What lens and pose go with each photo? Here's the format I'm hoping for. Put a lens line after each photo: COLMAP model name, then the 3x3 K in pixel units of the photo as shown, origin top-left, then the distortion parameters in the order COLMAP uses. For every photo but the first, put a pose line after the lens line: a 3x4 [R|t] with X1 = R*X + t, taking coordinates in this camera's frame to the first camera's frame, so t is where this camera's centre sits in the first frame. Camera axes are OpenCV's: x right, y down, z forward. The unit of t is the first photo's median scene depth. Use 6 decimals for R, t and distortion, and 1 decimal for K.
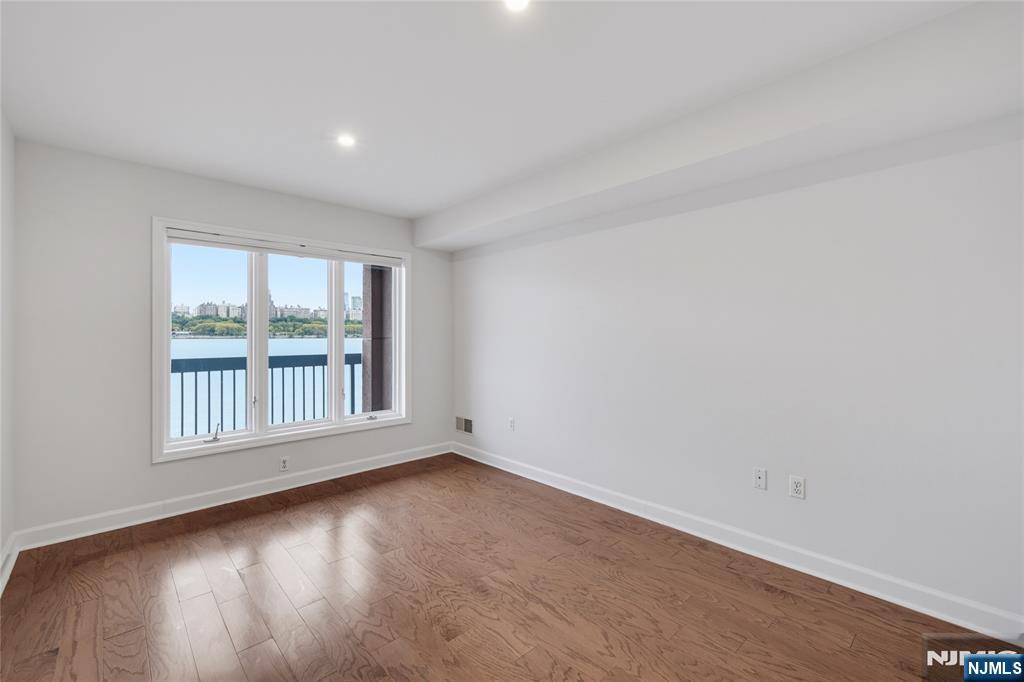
lens RADIAL K [[427.0, 0, 466.5], [0, 427.0, 334.9], [0, 0, 1]] dist [0.000336, 0.000490]
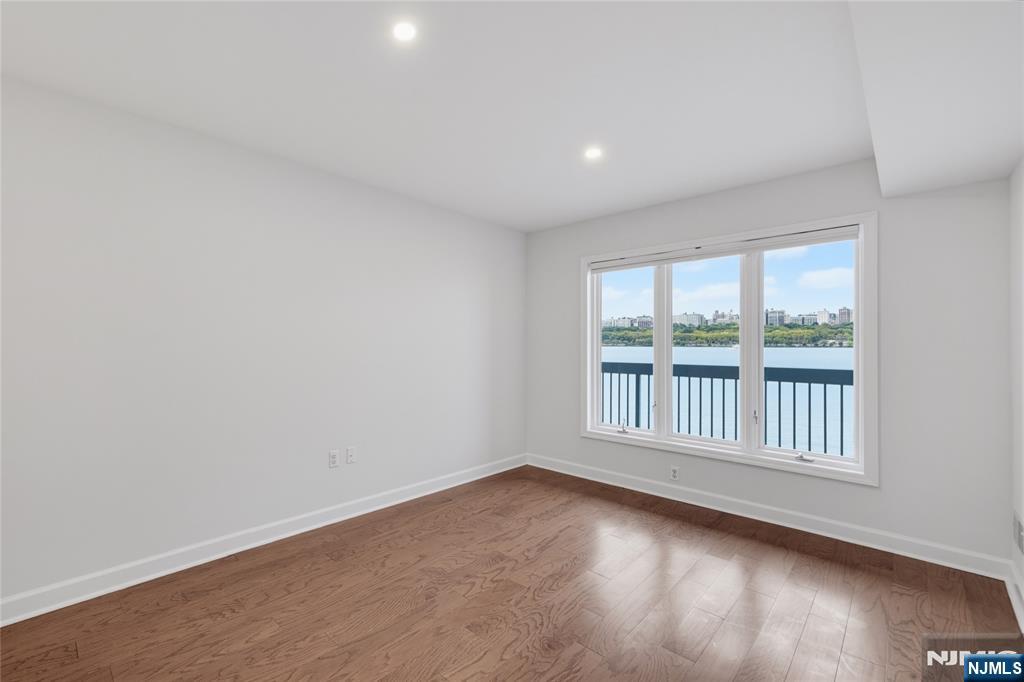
lens RADIAL K [[441.8, 0, 507.3], [0, 441.8, 343.2], [0, 0, 1]] dist [0.018959, -0.000032]
pose [[0.118917, -0.001708, -0.992903, 0.542545], [0.000073, 0.999999, -0.001711, 0.001333], [0.992904, 0.000131, 0.118917, 0.484459]]
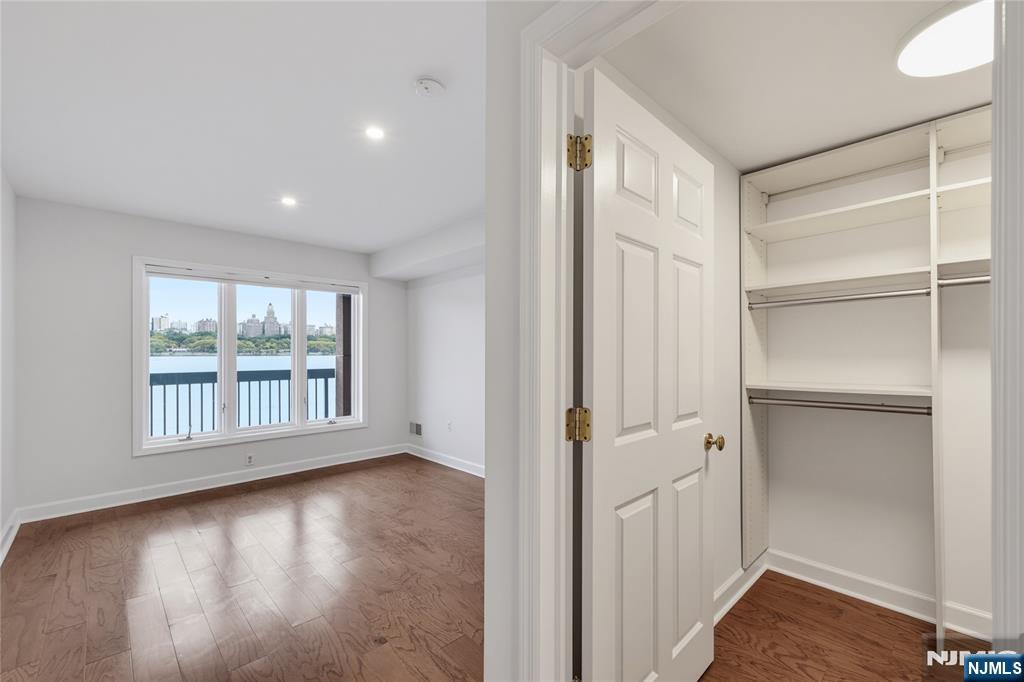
lens RADIAL K [[426.5, 0, 501.0], [0, 426.5, 352.5], [0, 0, 1]] dist [0.002542, 0.000065]
pose [[0.998338, -0.000426, 0.057620, 0.207514], [0.000373, 0.999999, 0.000931, -0.000334], [-0.057620, -0.000908, 0.998338, -0.238655]]
